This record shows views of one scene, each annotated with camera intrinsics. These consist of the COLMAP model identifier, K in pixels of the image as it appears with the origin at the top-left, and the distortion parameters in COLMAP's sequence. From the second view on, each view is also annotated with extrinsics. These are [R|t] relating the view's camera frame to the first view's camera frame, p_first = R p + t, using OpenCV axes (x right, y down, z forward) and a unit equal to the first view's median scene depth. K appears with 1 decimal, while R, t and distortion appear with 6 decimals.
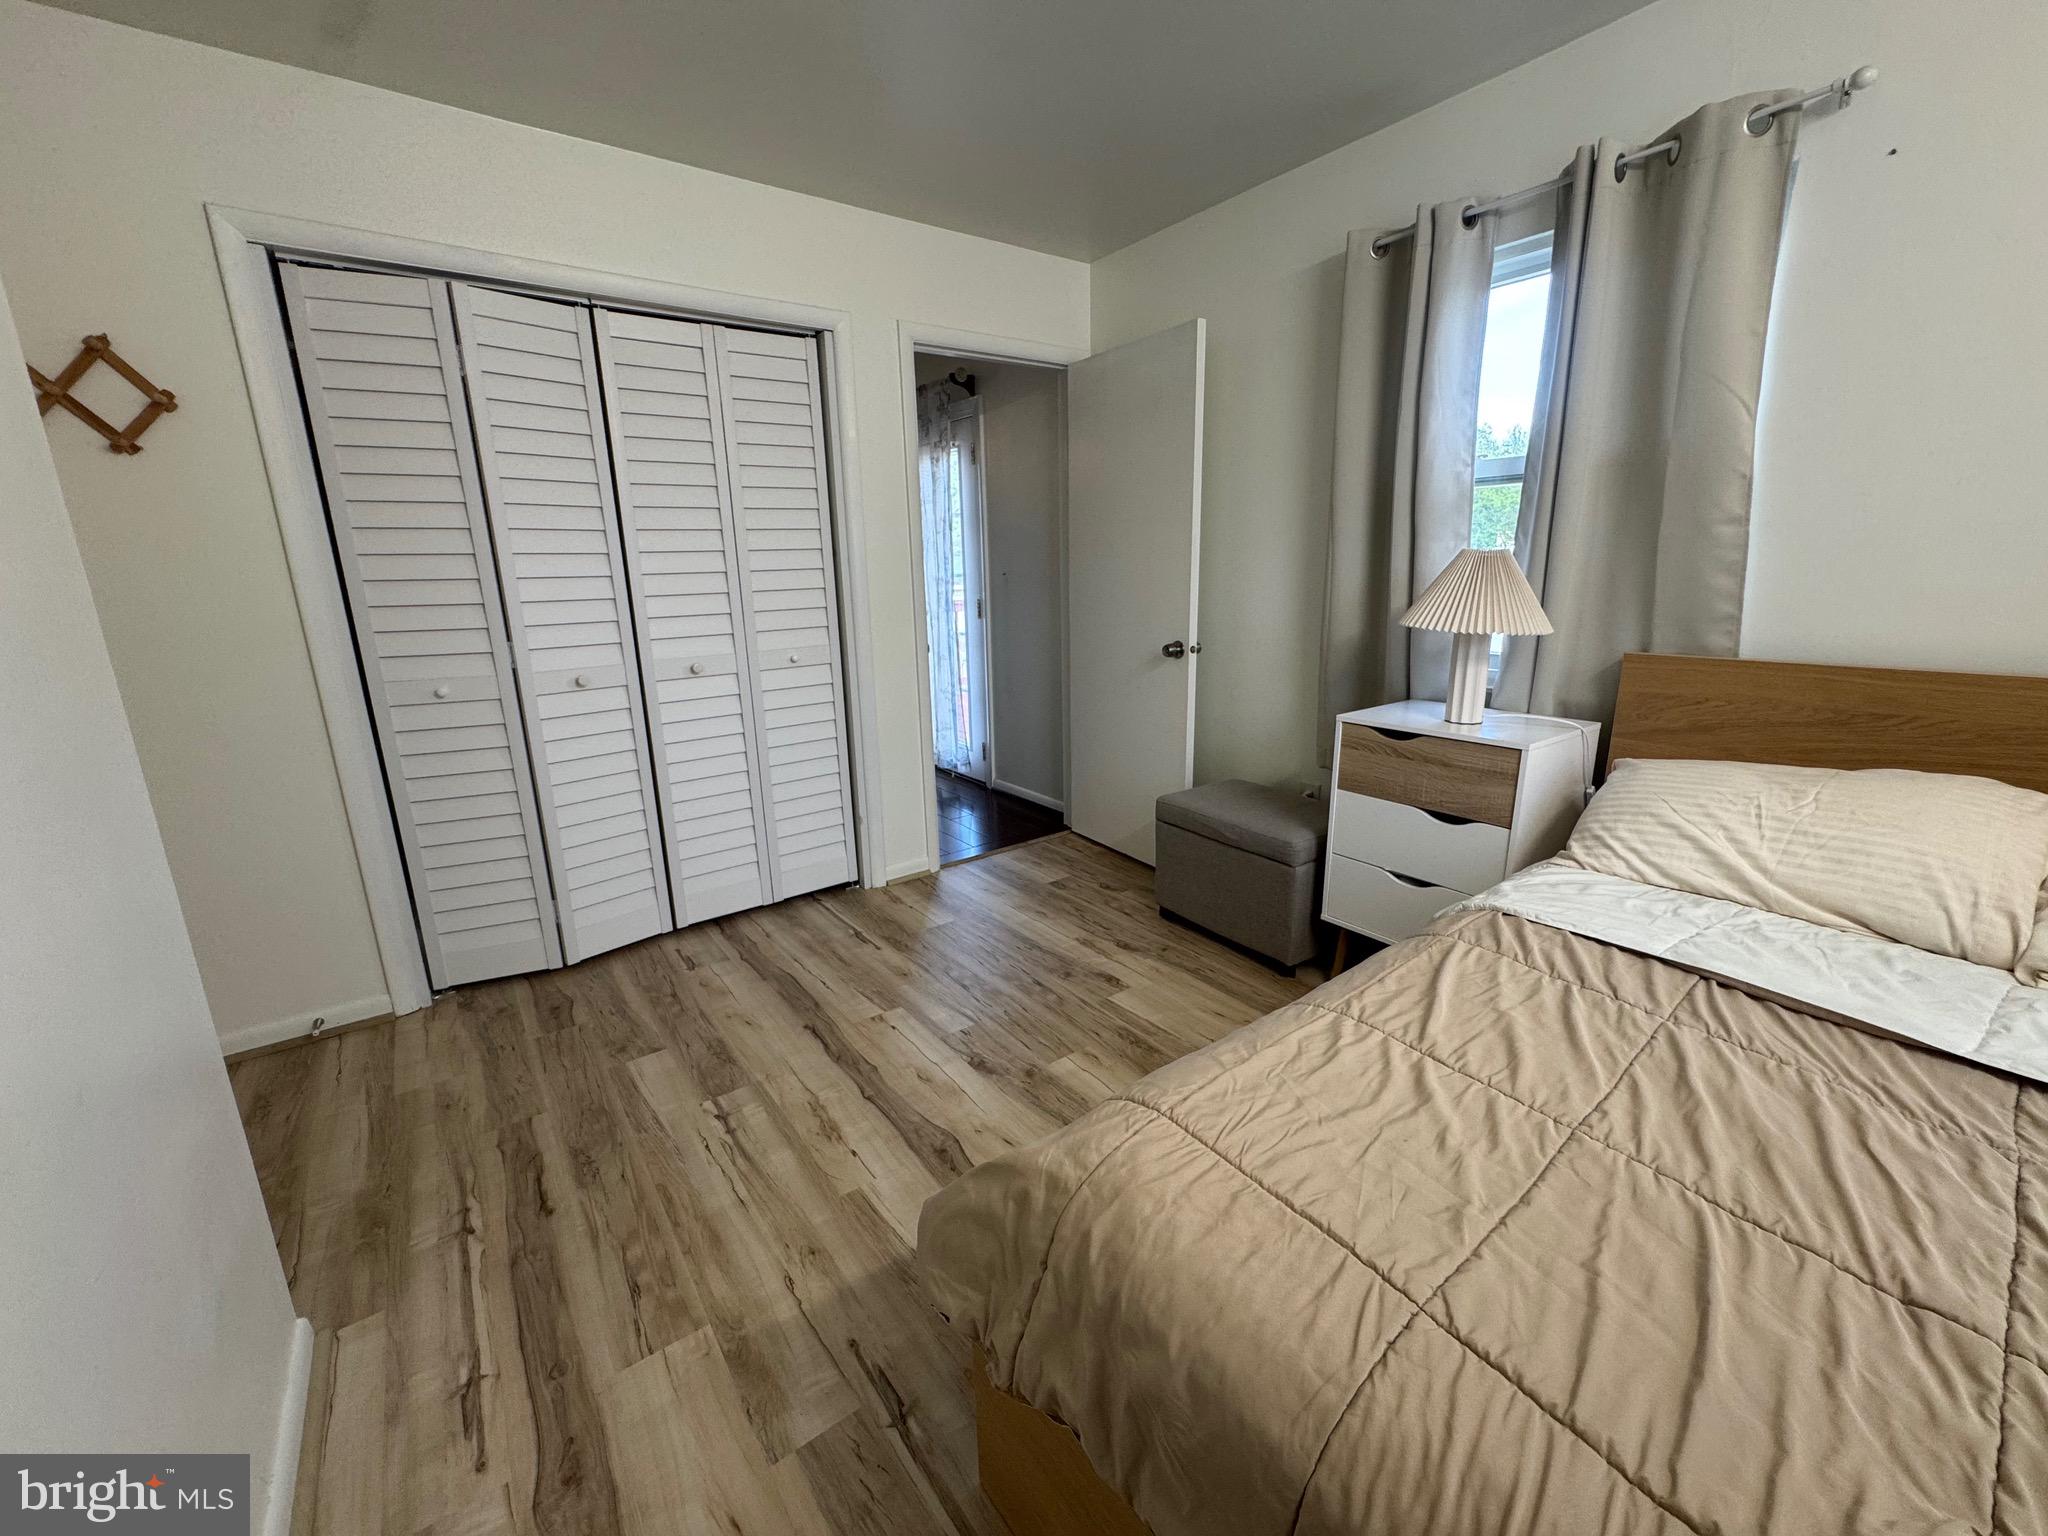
lens RADIAL K [[828.0, 0, 1026.9], [0, 828.0, 762.4], [0, 0, 1]] dist [0.000316, 0.000022]
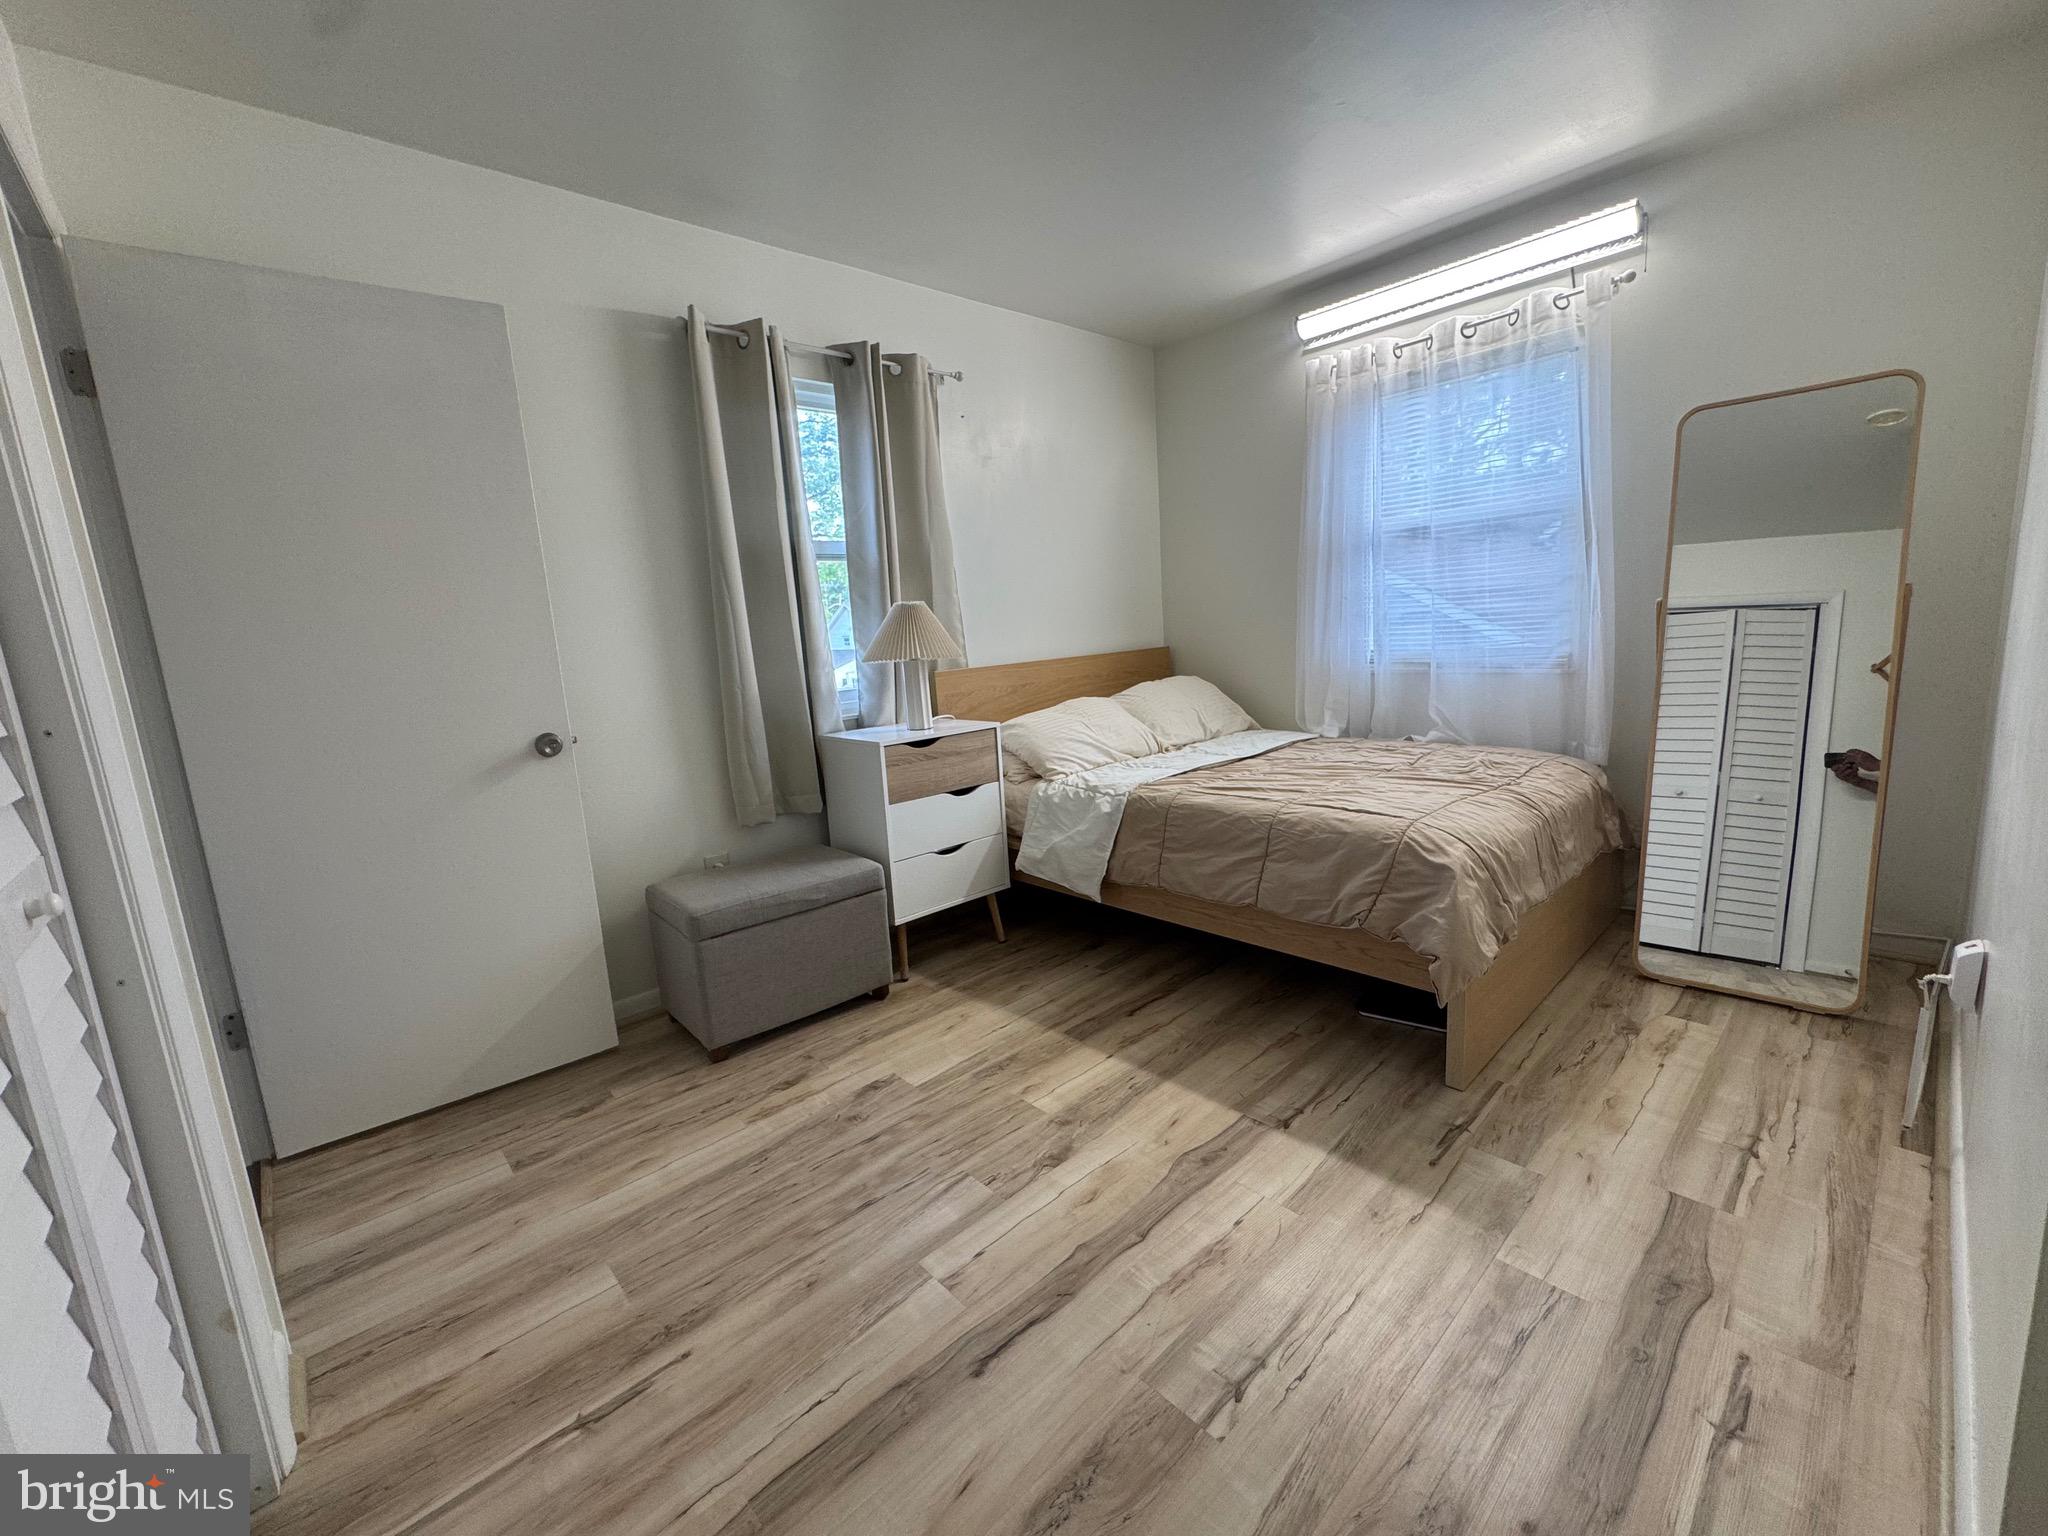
lens RADIAL K [[828.0, 0, 1024.7], [0, 828.0, 771.4], [0, 0, 1]] dist [0.000316, 0.000022]
pose [[-0.112714, -0.142650, 0.983334, -0.865202], [0.296646, 0.939677, 0.170320, -0.171830], [-0.948312, 0.310900, -0.063599, 0.992902]]
